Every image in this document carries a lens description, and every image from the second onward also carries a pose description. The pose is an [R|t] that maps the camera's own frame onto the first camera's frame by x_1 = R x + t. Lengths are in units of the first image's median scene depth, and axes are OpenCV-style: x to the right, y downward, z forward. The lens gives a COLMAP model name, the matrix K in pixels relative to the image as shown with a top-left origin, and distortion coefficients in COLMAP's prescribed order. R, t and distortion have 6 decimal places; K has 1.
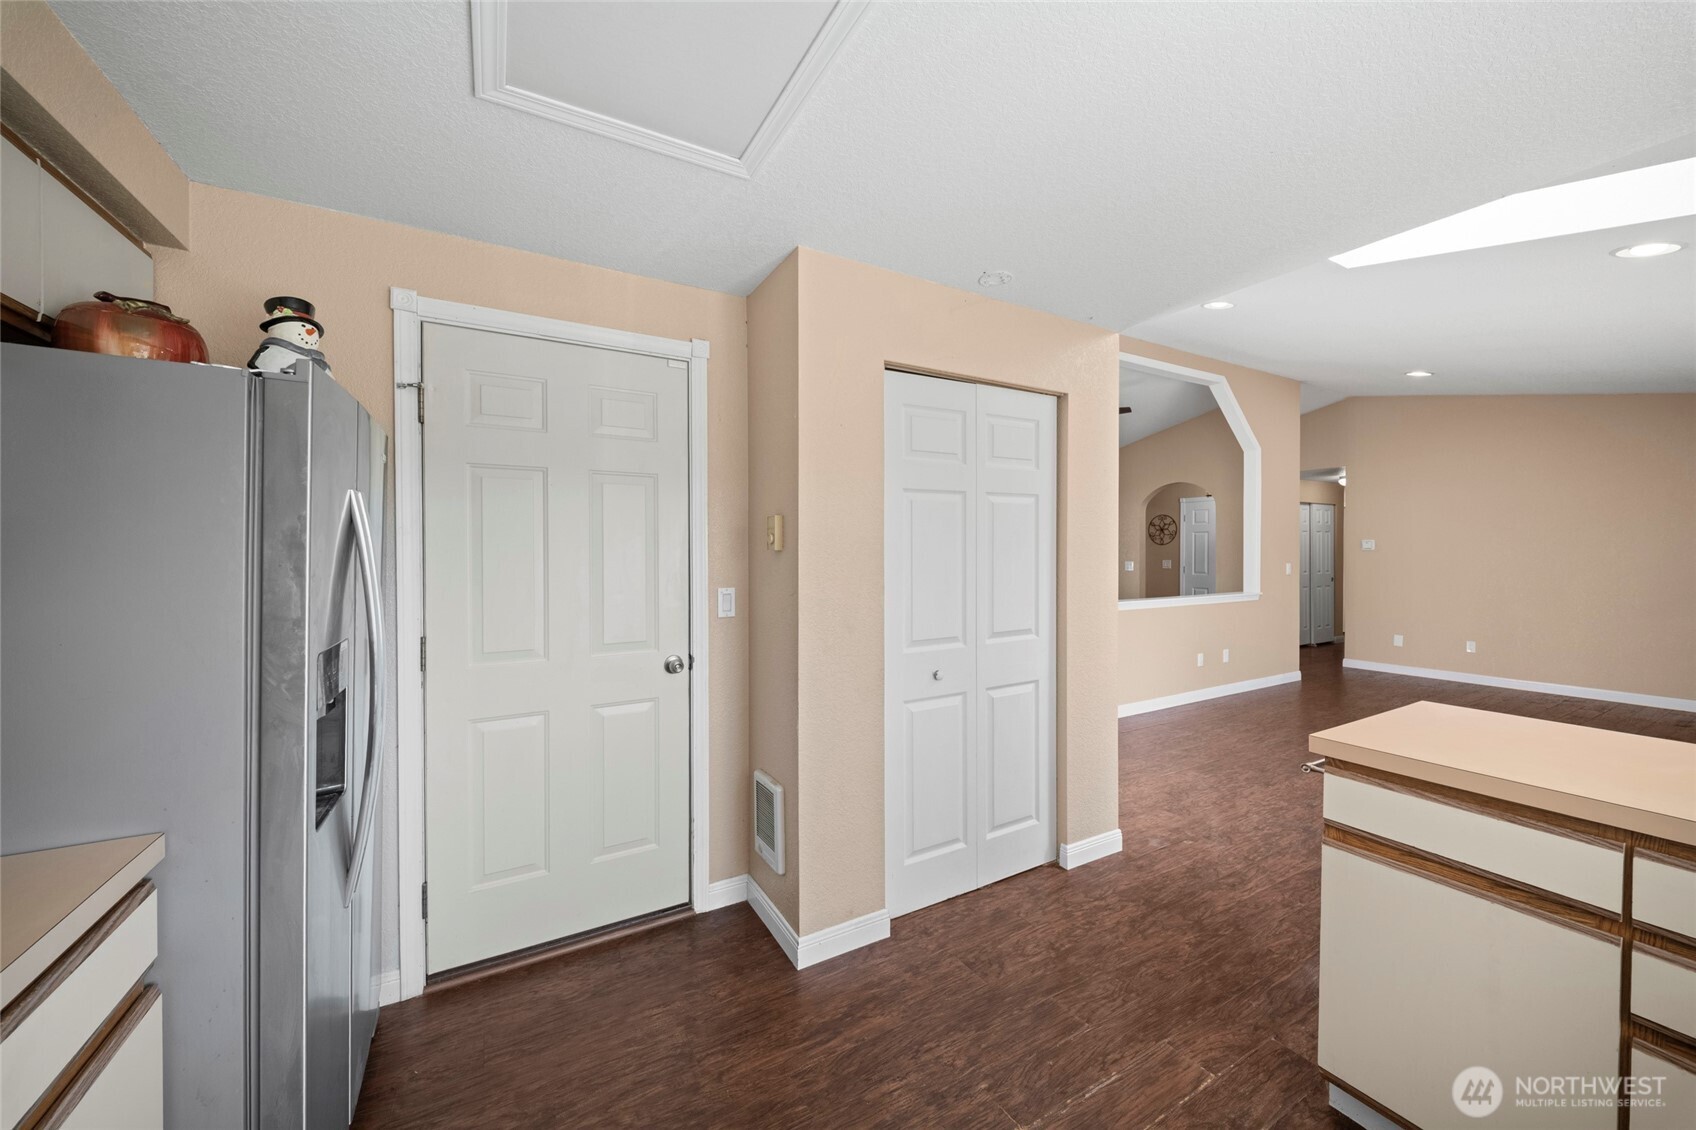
lens RADIAL K [[616.9, 0, 820.4], [0, 616.9, 565.5], [0, 0, 1]] dist [0.010153, -0.008306]
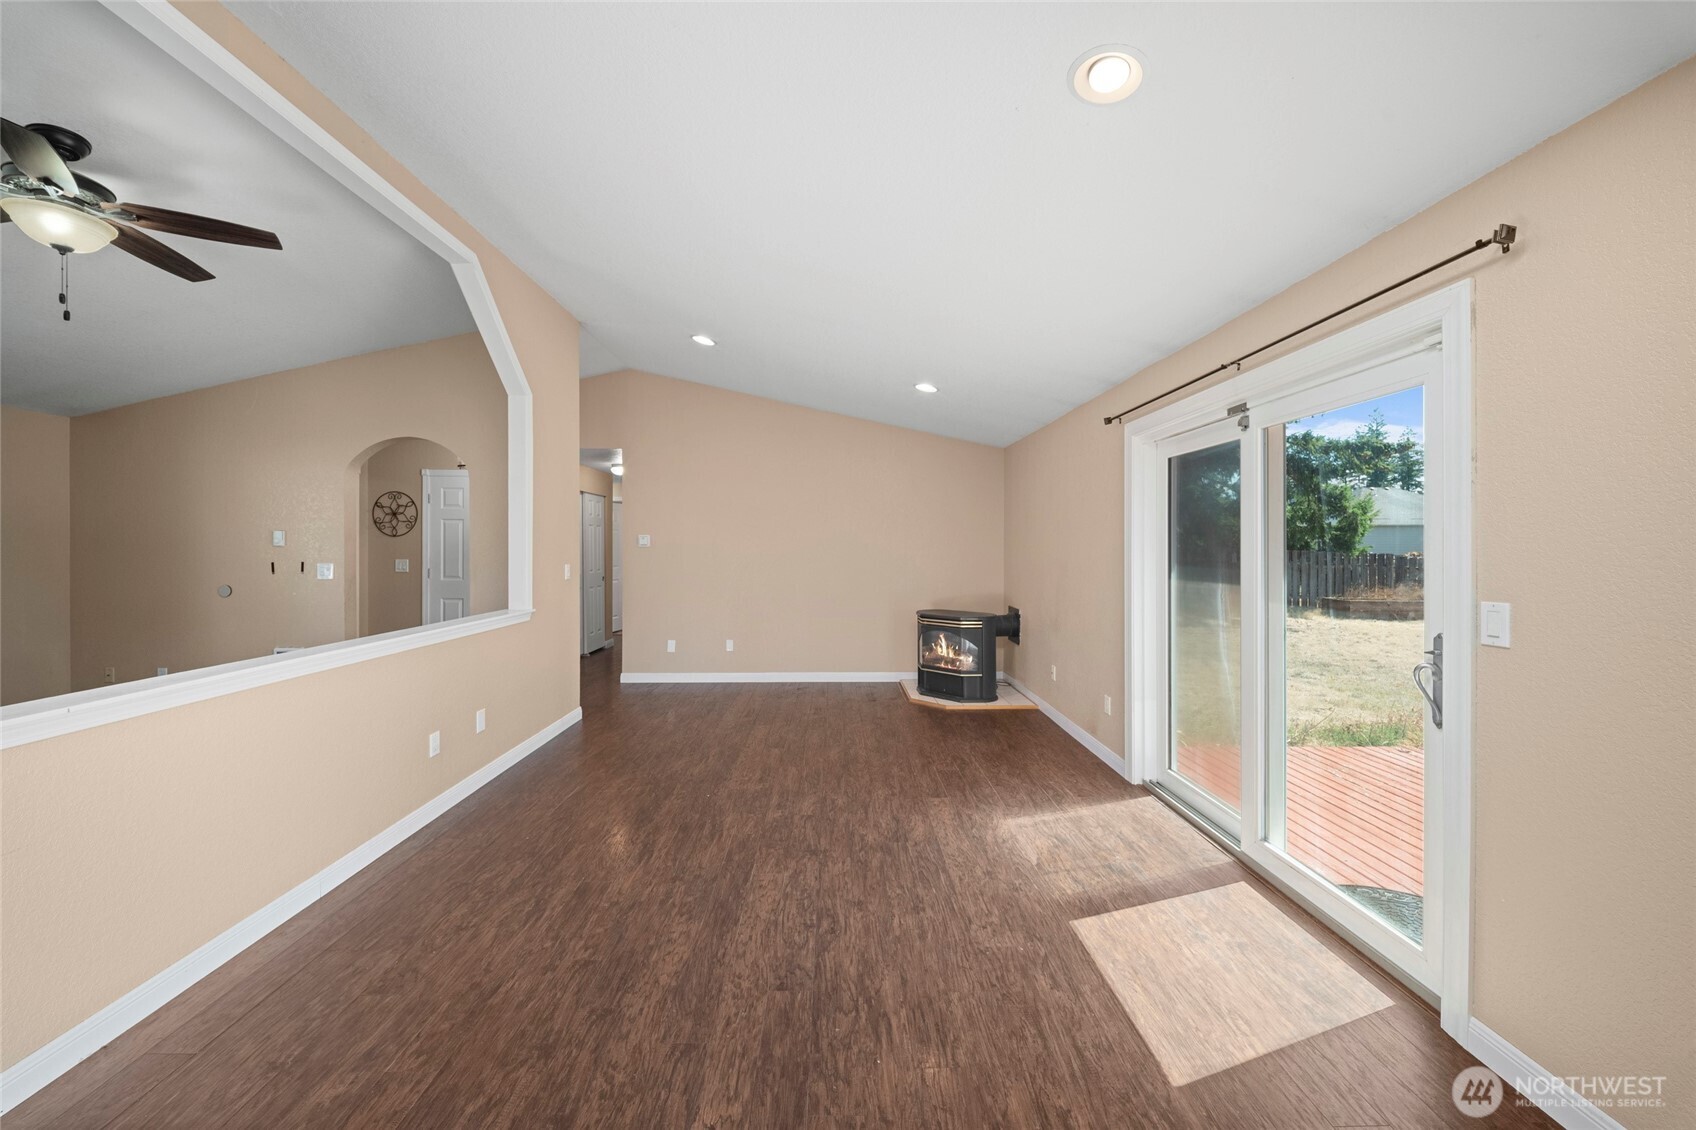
lens RADIAL K [[614.6, 0, 853.9], [0, 614.6, 545.1], [0, 0, 1]] dist [0.015980, -0.005967]
pose [[0.448590, 0.008955, 0.893693, 0.249416], [0.011718, 0.999805, -0.015900, -0.010500], [-0.893661, 0.017605, 0.448397, 0.360001]]
